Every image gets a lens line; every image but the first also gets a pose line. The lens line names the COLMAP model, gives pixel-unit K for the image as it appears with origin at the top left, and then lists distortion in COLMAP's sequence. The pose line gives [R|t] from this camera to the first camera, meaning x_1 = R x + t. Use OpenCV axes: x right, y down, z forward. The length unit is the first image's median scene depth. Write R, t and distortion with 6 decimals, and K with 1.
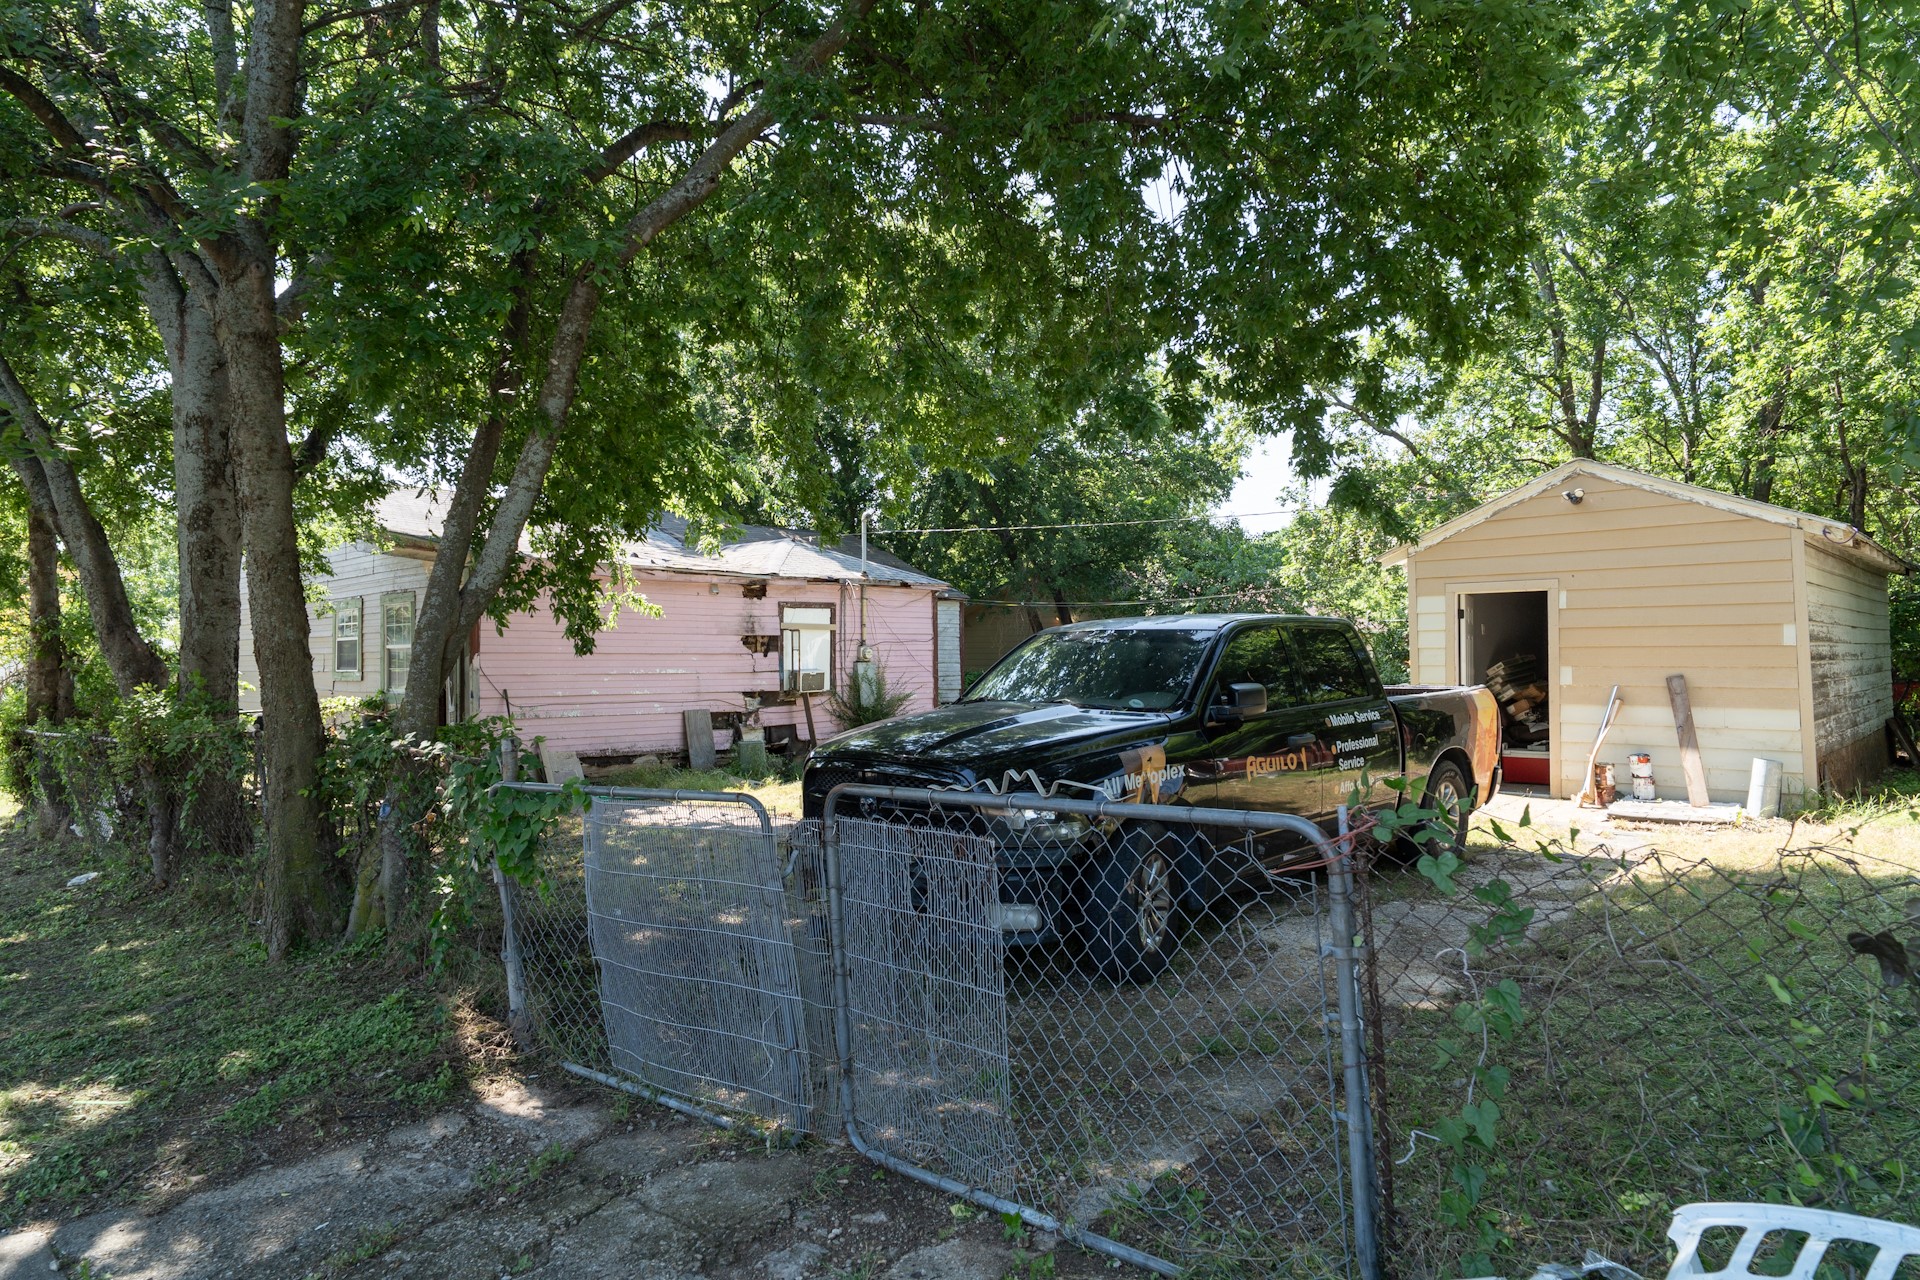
lens RADIAL K [[1124.2, 0, 959.8], [0, 1124.2, 635.9], [0, 0, 1]] dist [-0.002071, 0.003857]
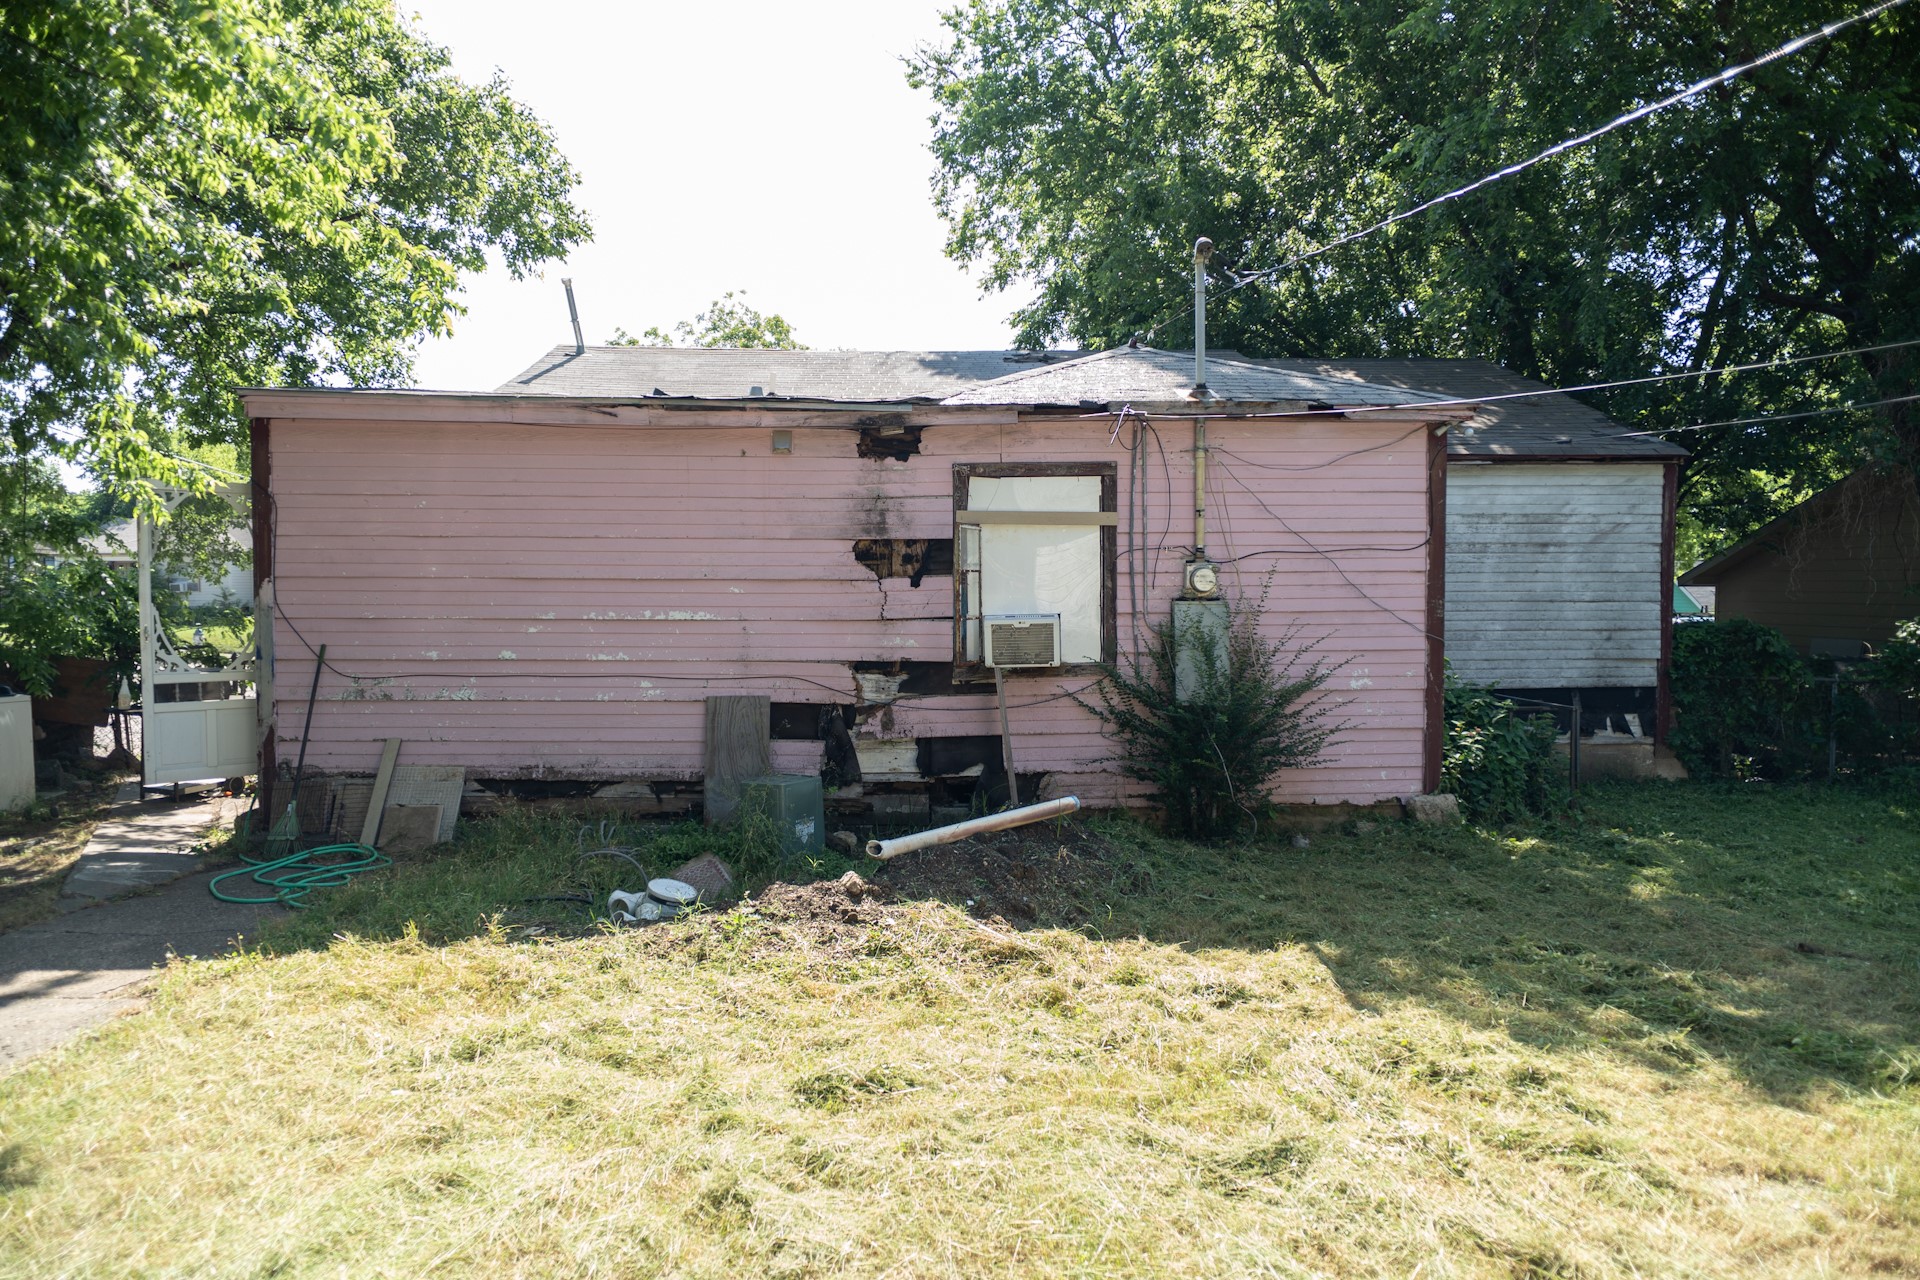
lens RADIAL K [[1124.2, 0, 959.3], [0, 1124.2, 636.8], [0, 0, 1]] dist [-0.002071, 0.003857]
pose [[0.722595, 0.027002, -0.690744, 0.158085], [0.010446, 0.998696, 0.049968, 0.016726], [0.691192, -0.043322, 0.721371, 0.693247]]
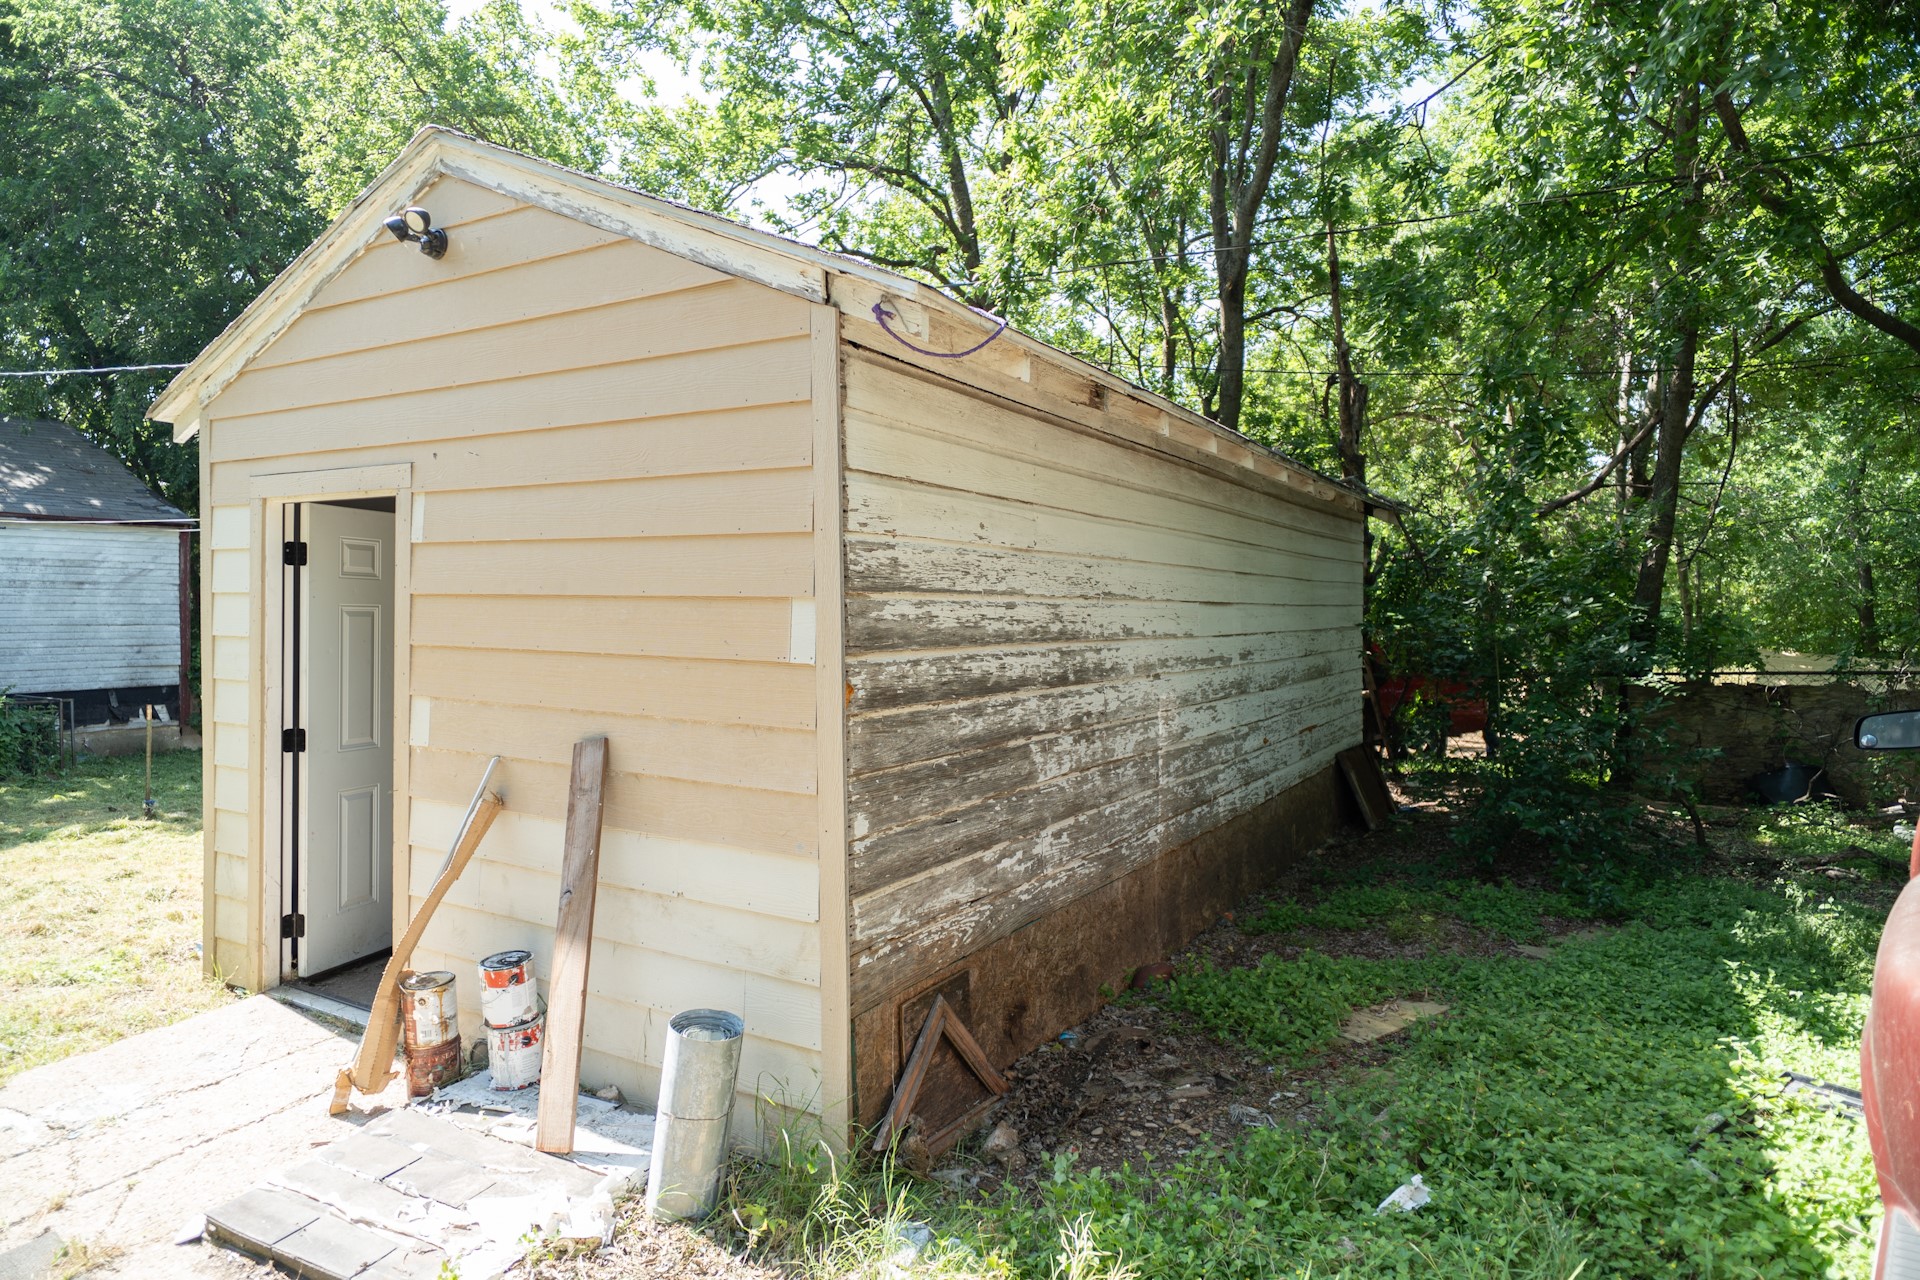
lens RADIAL K [[1124.2, 0, 960.2], [0, 1124.2, 632.6], [0, 0, 1]] dist [-0.002071, 0.003857]
pose [[0.974261, 0.012699, 0.225065, 0.419835], [-0.021408, 0.999112, 0.036298, -0.008044], [-0.224404, -0.040182, 0.973667, 0.397216]]
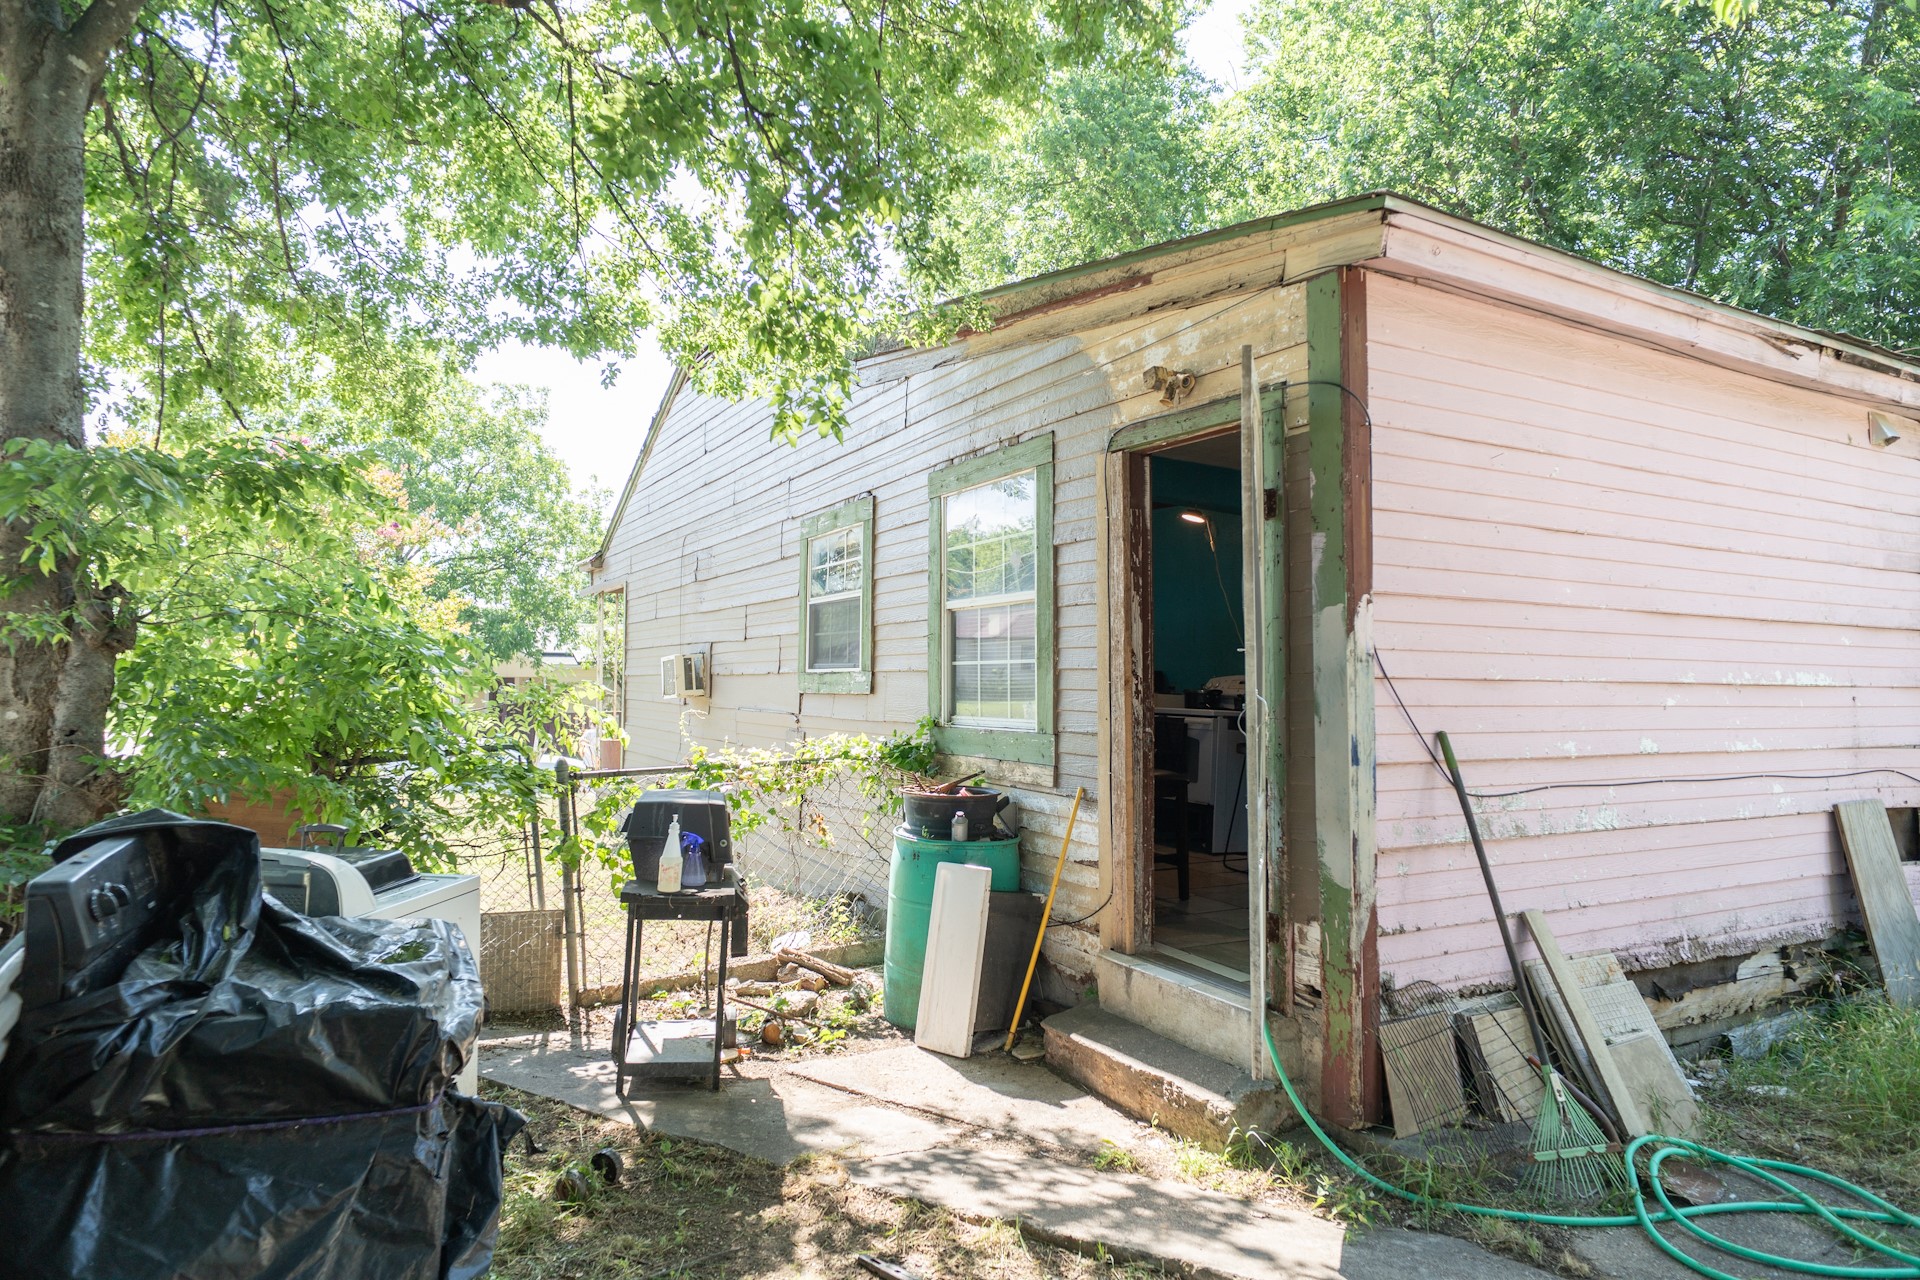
lens RADIAL K [[1124.2, 0, 960.7], [0, 1124.2, 637.4], [0, 0, 1]] dist [-0.002071, 0.003857]
pose [[0.952124, 0.000030, -0.305711, -0.363760], [-0.005868, 0.999818, -0.018179, 0.025688], [0.305655, 0.019103, 0.951951, 0.597367]]
